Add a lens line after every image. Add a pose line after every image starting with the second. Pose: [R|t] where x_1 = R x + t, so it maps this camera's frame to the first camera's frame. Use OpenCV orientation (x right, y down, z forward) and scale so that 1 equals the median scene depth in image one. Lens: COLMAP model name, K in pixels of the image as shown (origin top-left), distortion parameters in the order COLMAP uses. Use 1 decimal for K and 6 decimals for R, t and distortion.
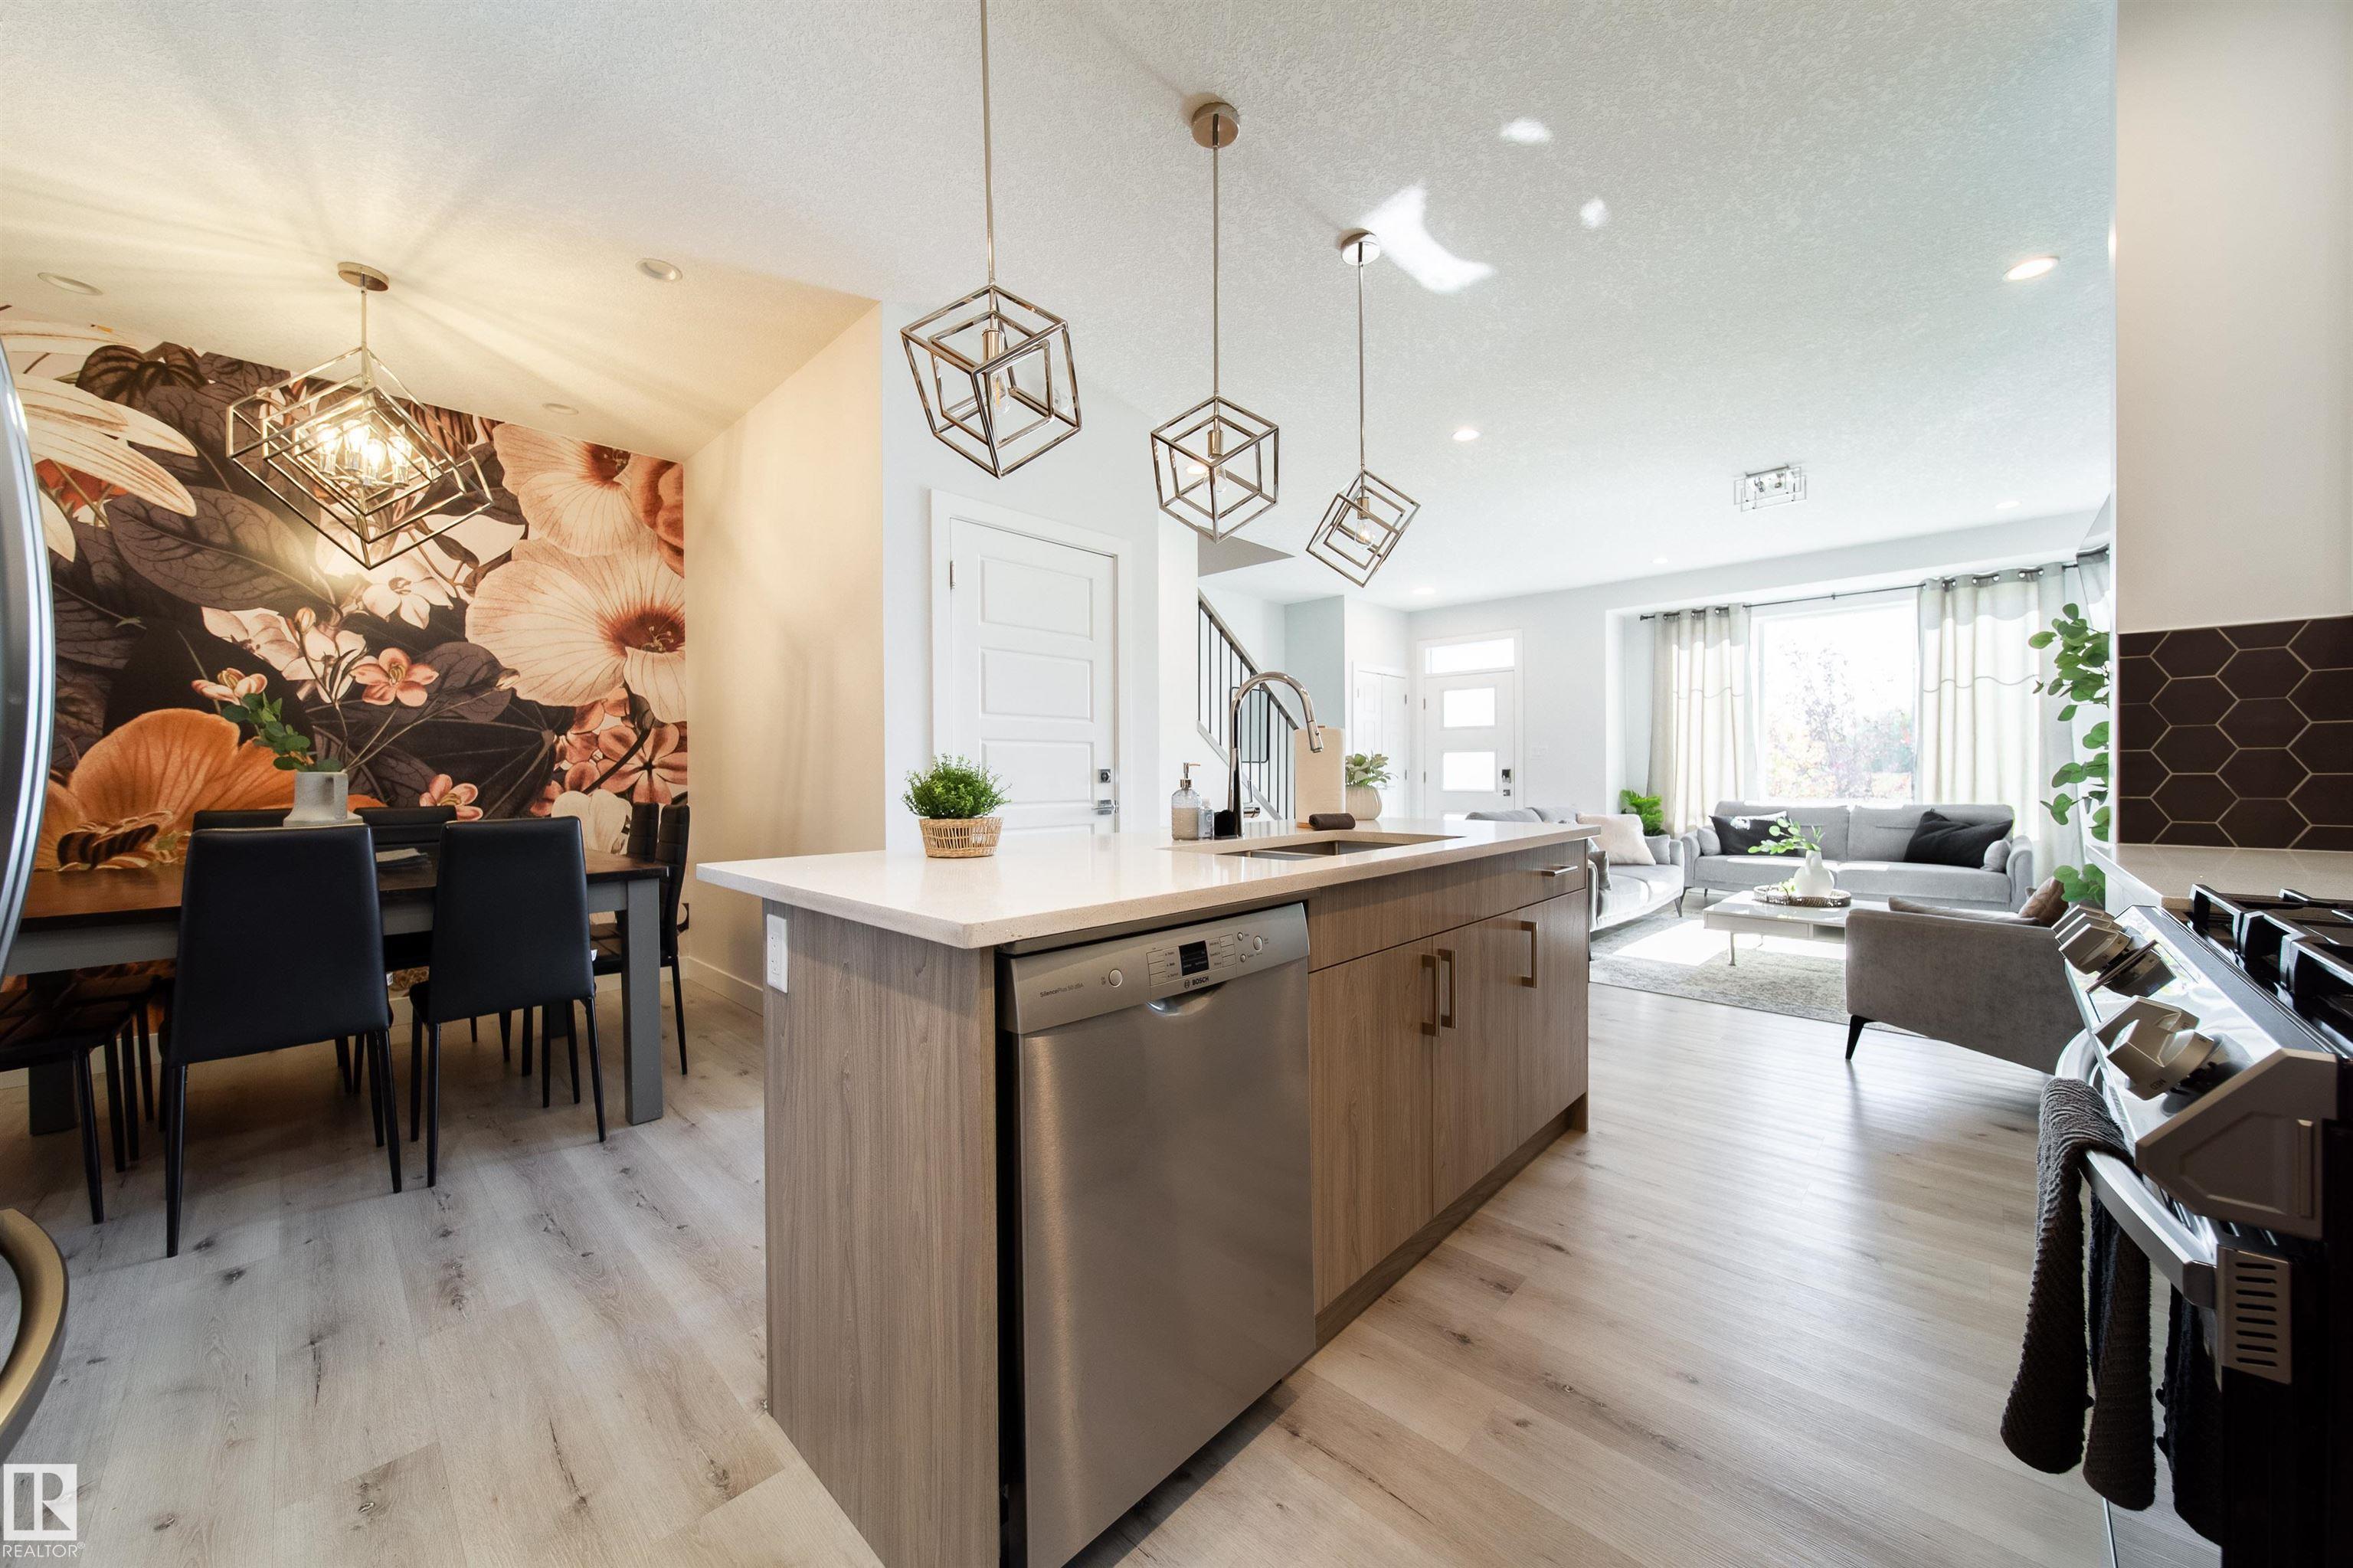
lens RADIAL K [[843.0, 0, 1176.8], [0, 843.0, 780.7], [0, 0, 1]] dist [0.002345, -0.000137]
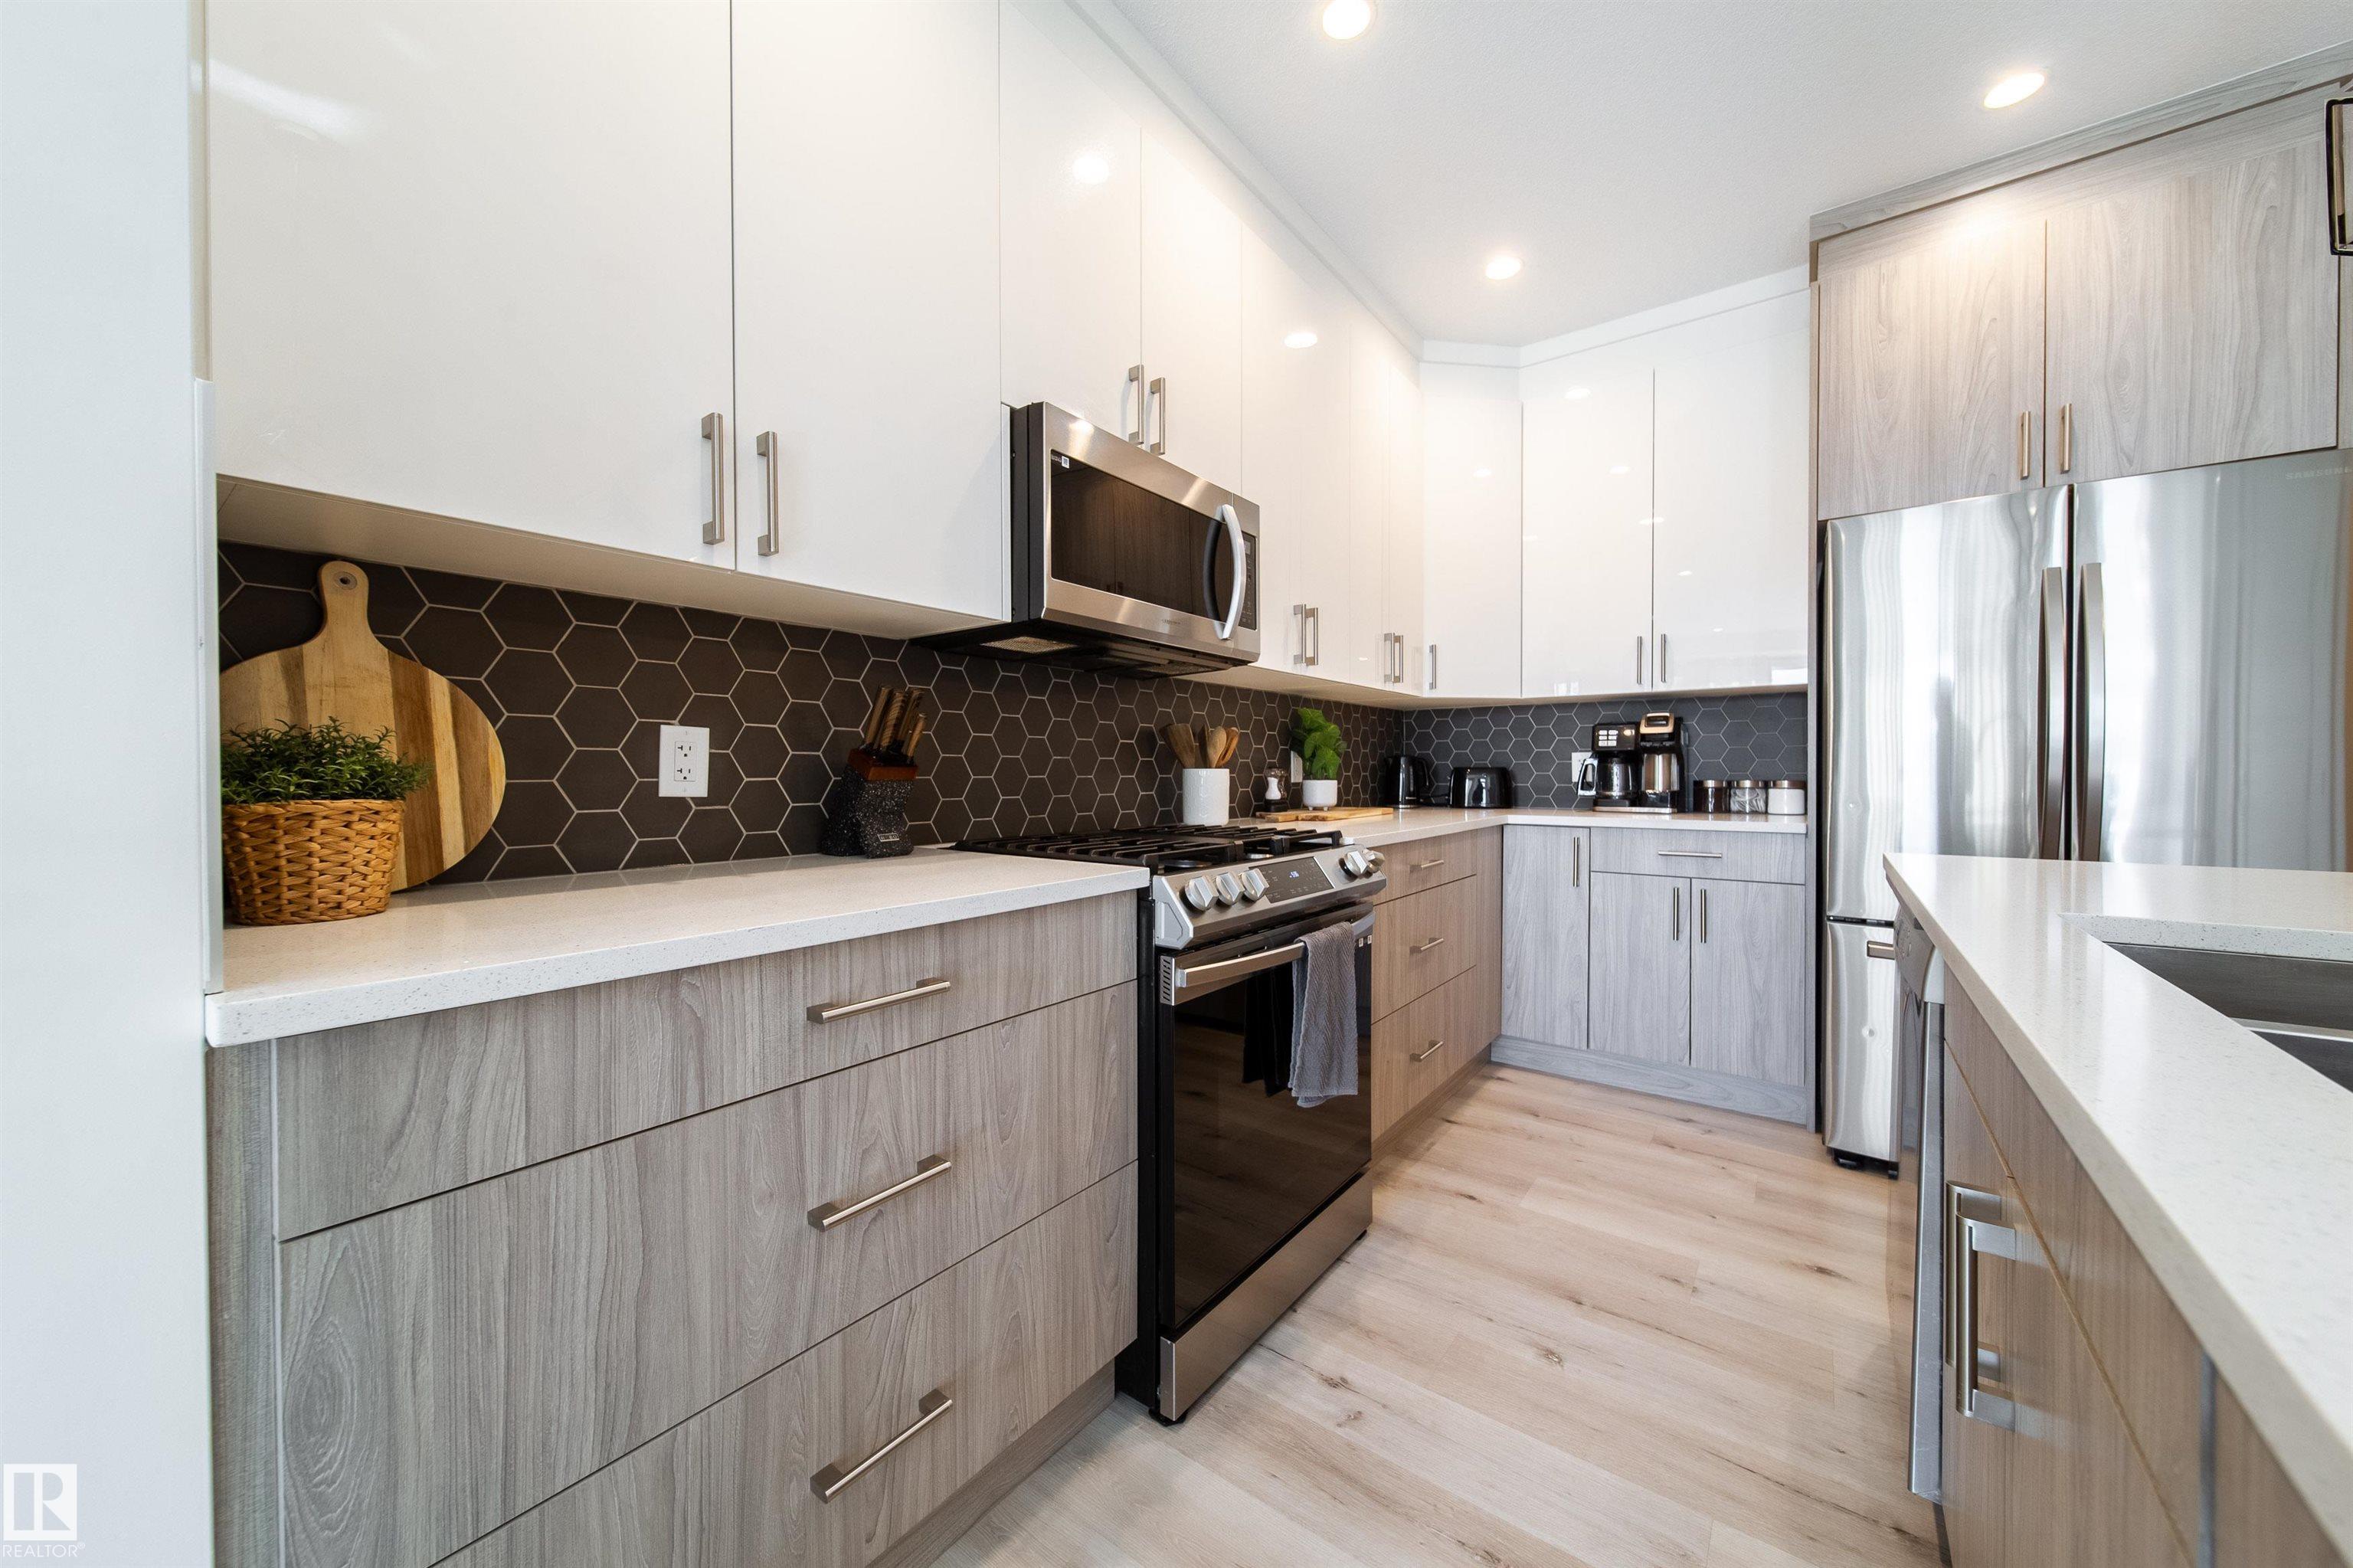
lens RADIAL K [[843.0, 0, 1176.8], [0, 843.0, 780.7], [0, 0, 1]] dist [0.002345, -0.000137]
pose [[-0.993776, 0.010481, -0.110903, 0.388384], [0.008032, 0.999714, 0.022509, -0.009956], [0.111107, 0.021479, -0.993576, 0.708638]]
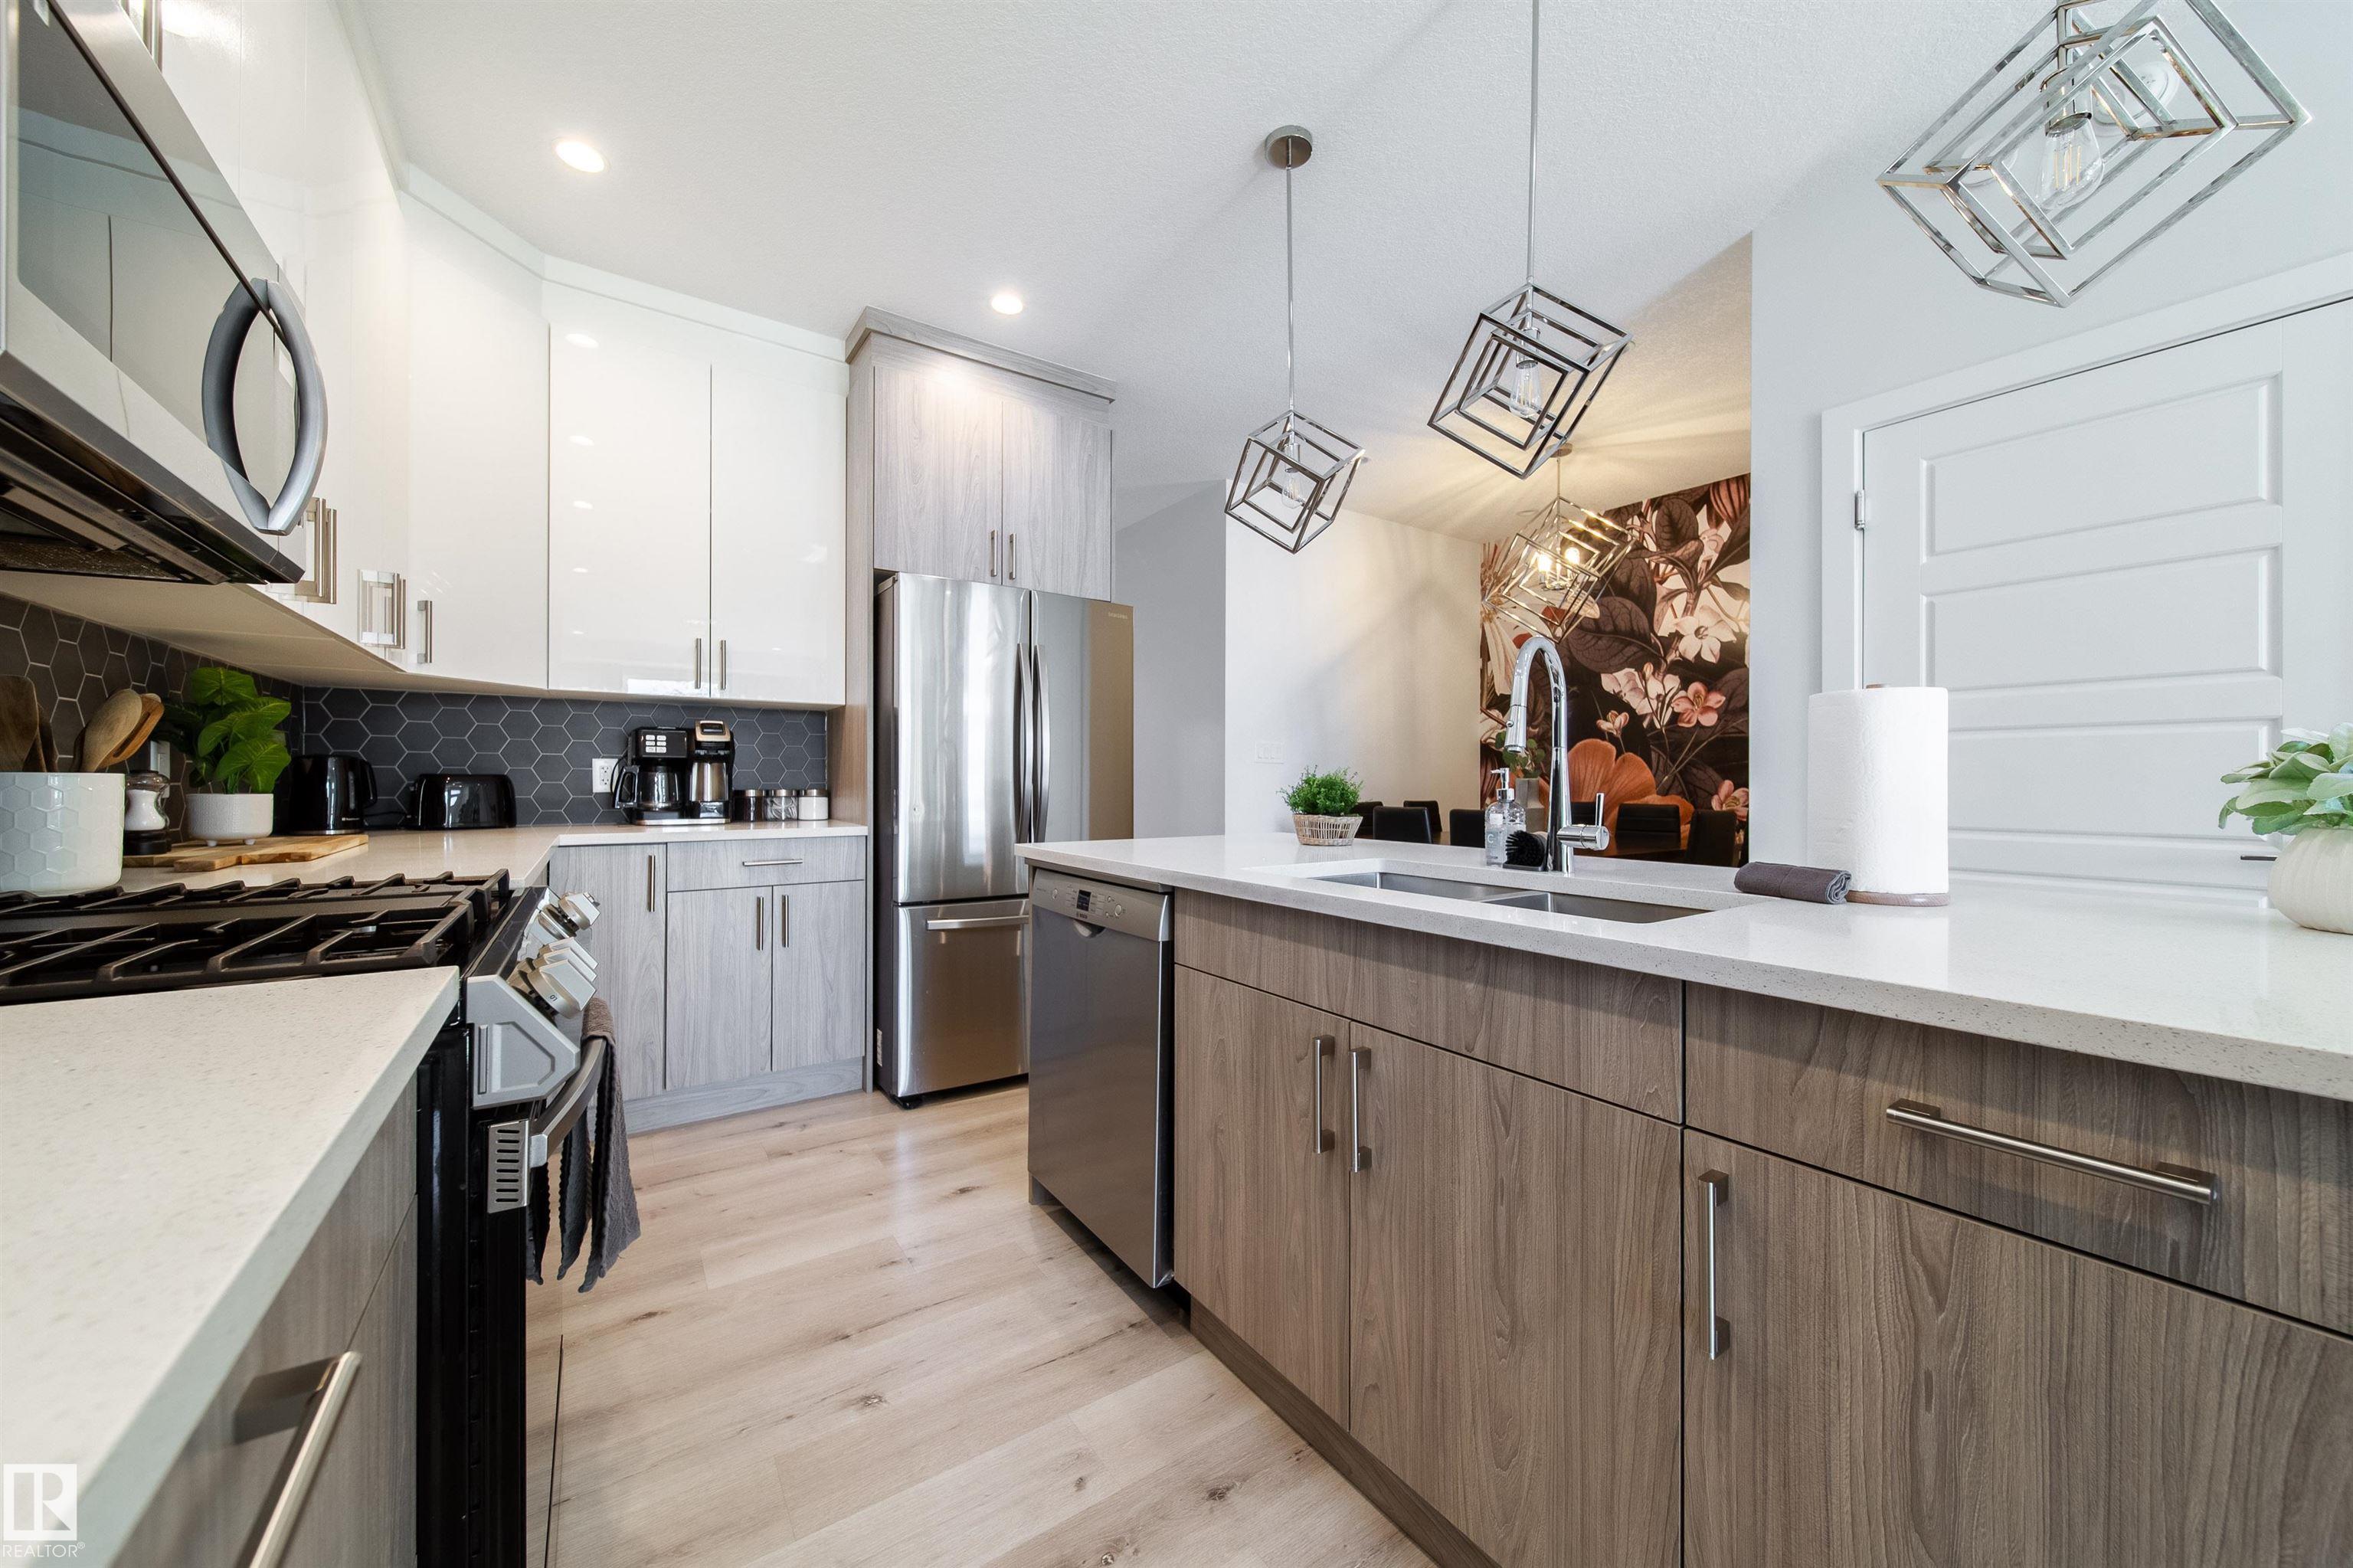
lens RADIAL K [[842.2, 0, 1175.6], [0, 842.2, 778.6], [0, 0, 1]] dist [0.006166, -0.000019]
pose [[-0.210447, 0.003632, -0.977599, 0.526695], [-0.011891, 0.999910, 0.006274, -0.008880], [0.977533, 0.012945, -0.210385, 0.524028]]
